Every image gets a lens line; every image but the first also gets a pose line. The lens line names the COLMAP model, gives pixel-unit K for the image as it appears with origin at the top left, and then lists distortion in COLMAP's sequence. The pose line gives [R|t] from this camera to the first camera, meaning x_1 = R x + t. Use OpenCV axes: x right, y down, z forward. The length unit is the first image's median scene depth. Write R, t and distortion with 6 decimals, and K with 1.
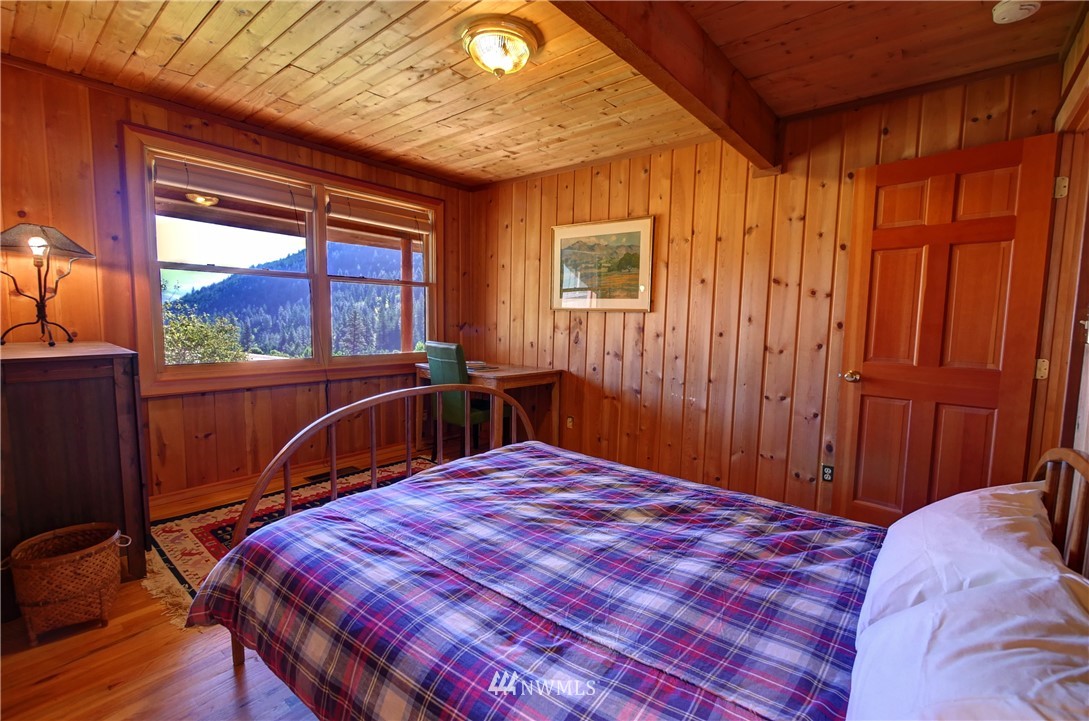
lens RADIAL K [[440.6, 0, 544.3], [0, 440.6, 347.6], [0, 0, 1]] dist [-0.001678, 0.000003]
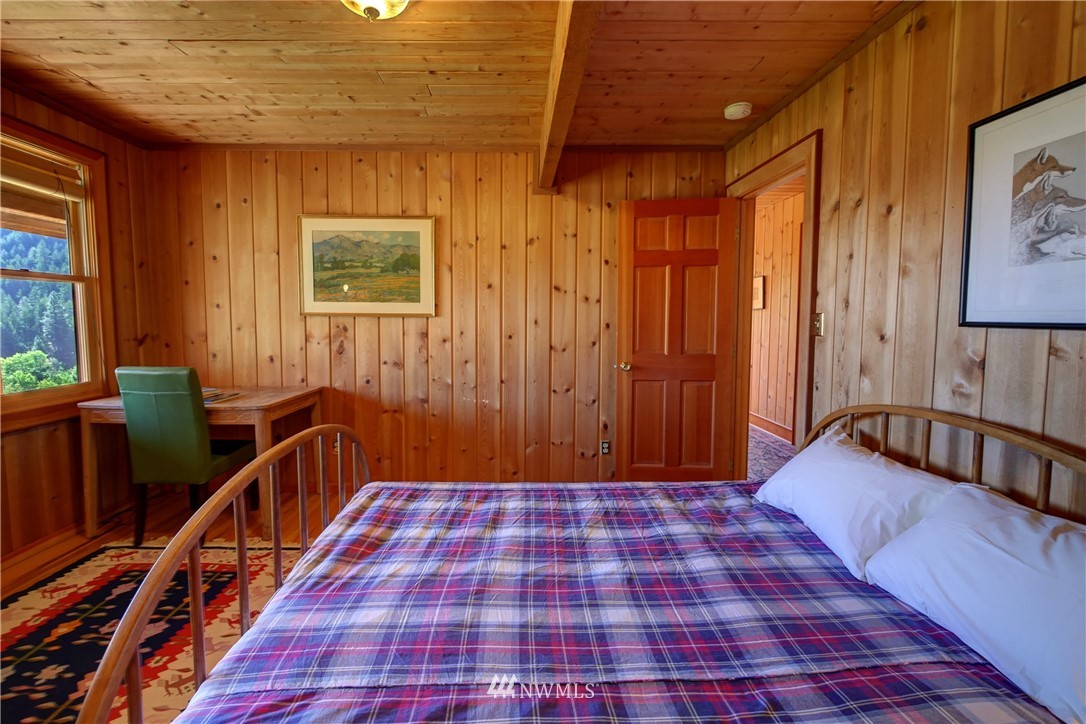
lens RADIAL K [[437.7, 0, 539.5], [0, 437.7, 342.3], [0, 0, 1]] dist [-0.001438, 0.000065]
pose [[0.793276, -0.052480, 0.606596, -0.170052], [0.060453, 0.998144, 0.007297, -0.018622], [-0.605853, 0.030882, 0.794977, 0.110561]]
